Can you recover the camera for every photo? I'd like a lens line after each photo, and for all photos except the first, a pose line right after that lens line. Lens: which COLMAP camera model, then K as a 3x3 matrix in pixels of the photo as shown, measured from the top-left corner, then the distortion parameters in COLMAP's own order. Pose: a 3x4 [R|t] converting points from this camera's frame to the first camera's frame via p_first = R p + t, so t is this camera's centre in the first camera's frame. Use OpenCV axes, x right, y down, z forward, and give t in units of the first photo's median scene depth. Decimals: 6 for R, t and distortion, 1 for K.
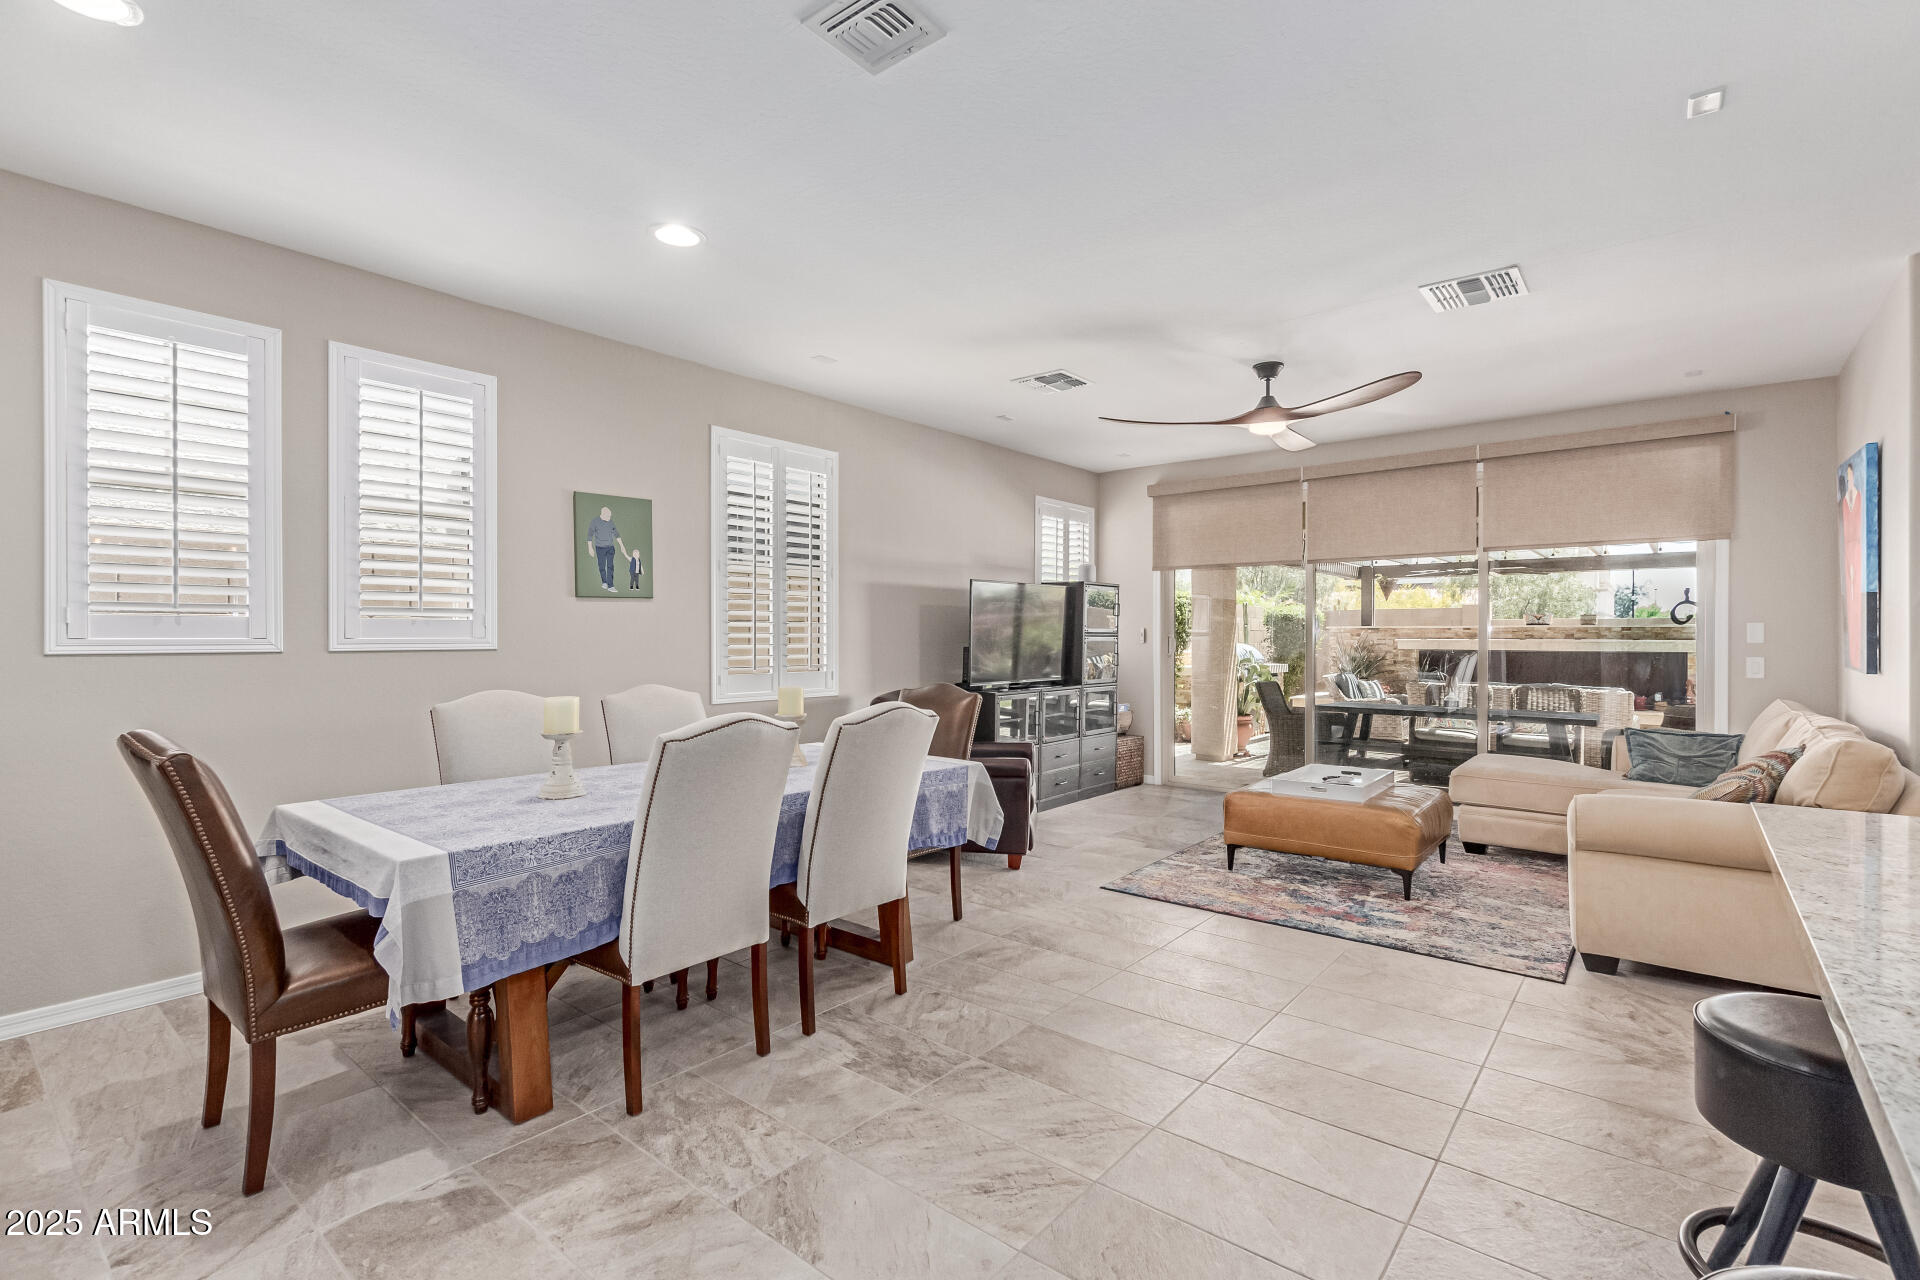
lens RADIAL K [[875.7, 0, 963.4], [0, 875.7, 643.7], [0, 0, 1]] dist [0.007919, -0.003564]
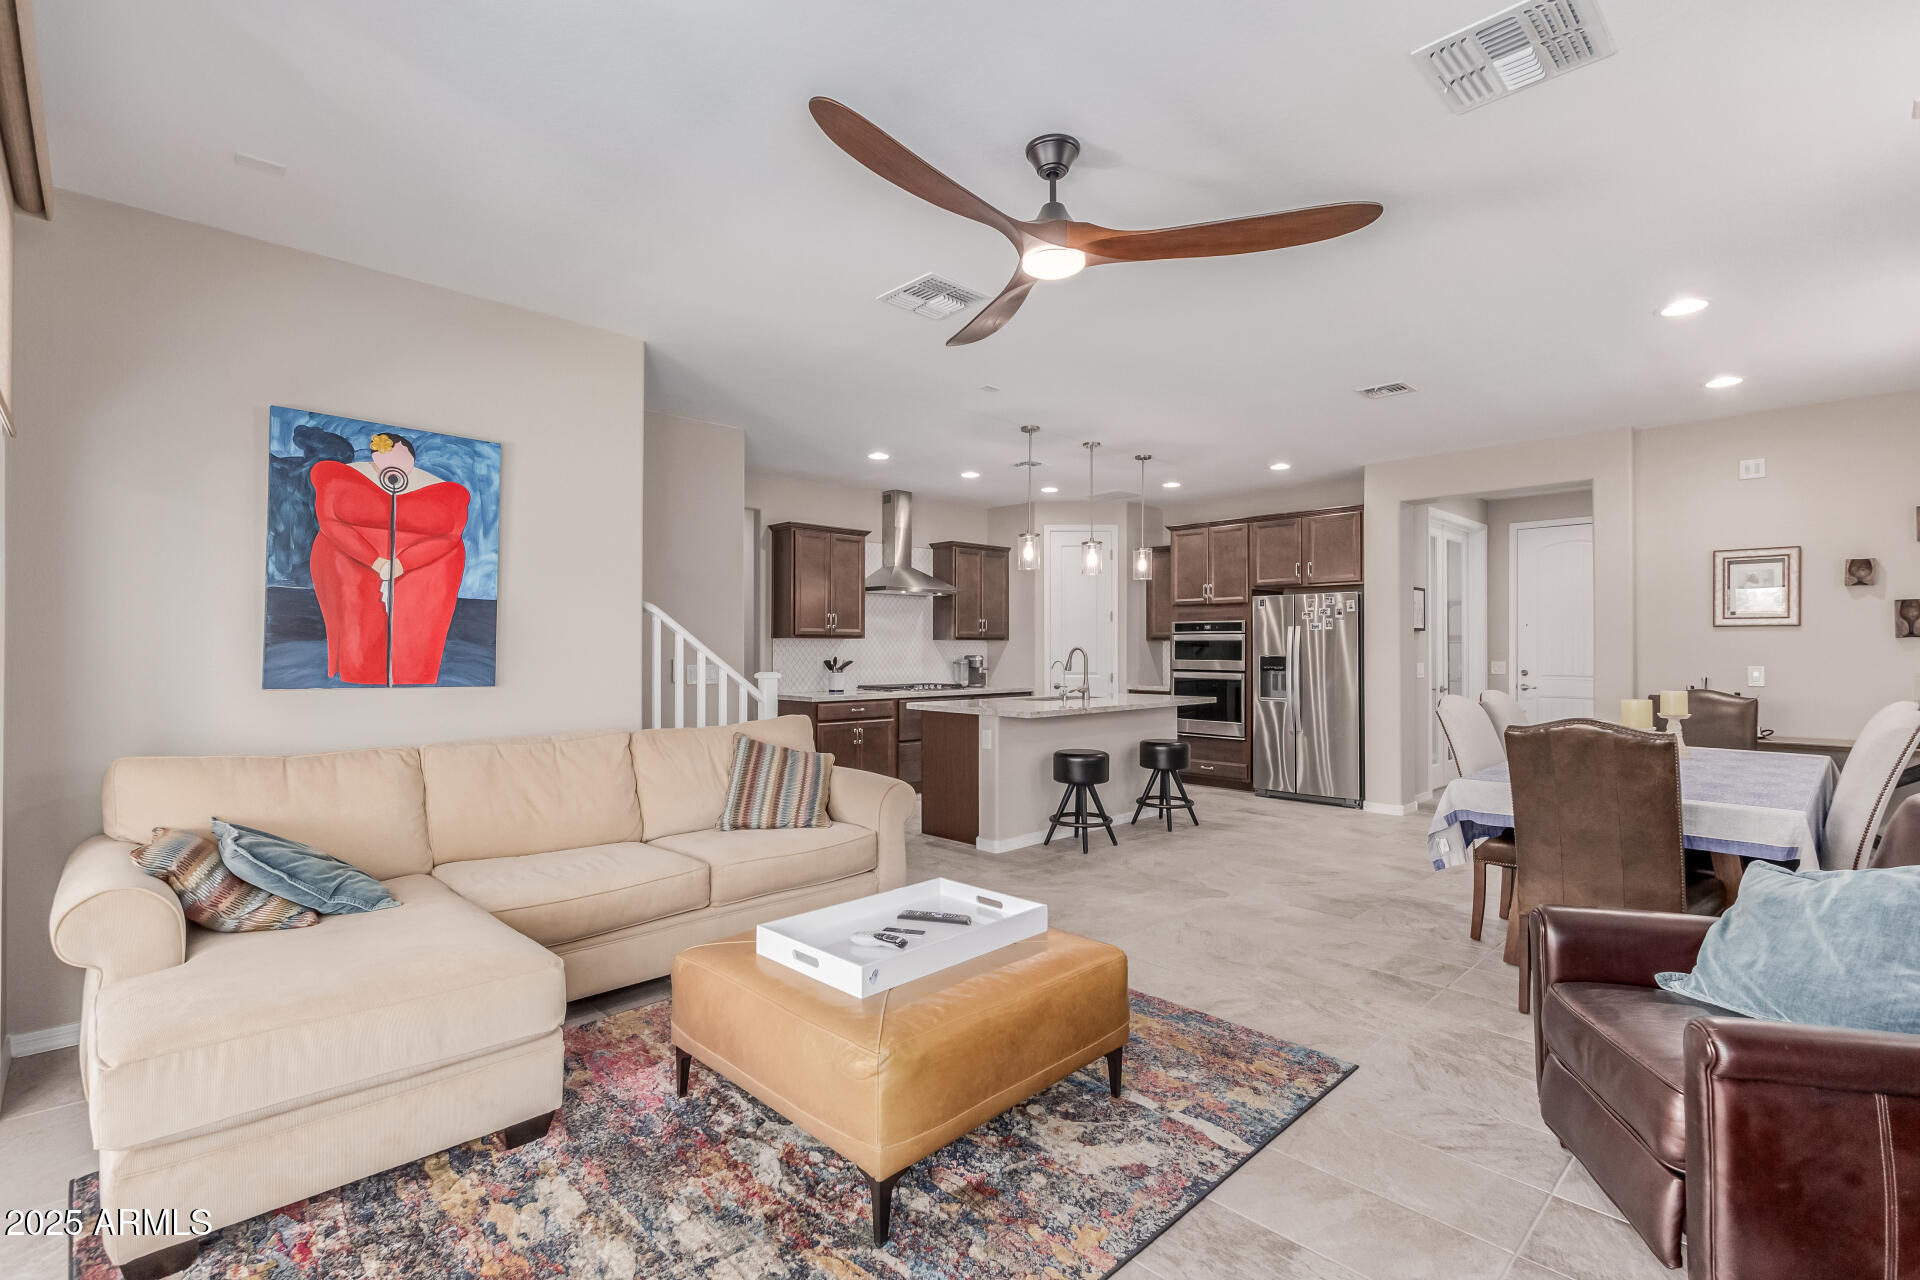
lens RADIAL K [[882.0, 0, 968.0], [0, 882.0, 641.3], [0, 0, 1]] dist [-0.000198, -0.000274]
pose [[-0.994488, -0.003926, 0.104775, 0.362742], [-0.003892, 0.999992, 0.000530, -0.013185], [-0.104777, 0.000120, -0.994496, 1.640528]]
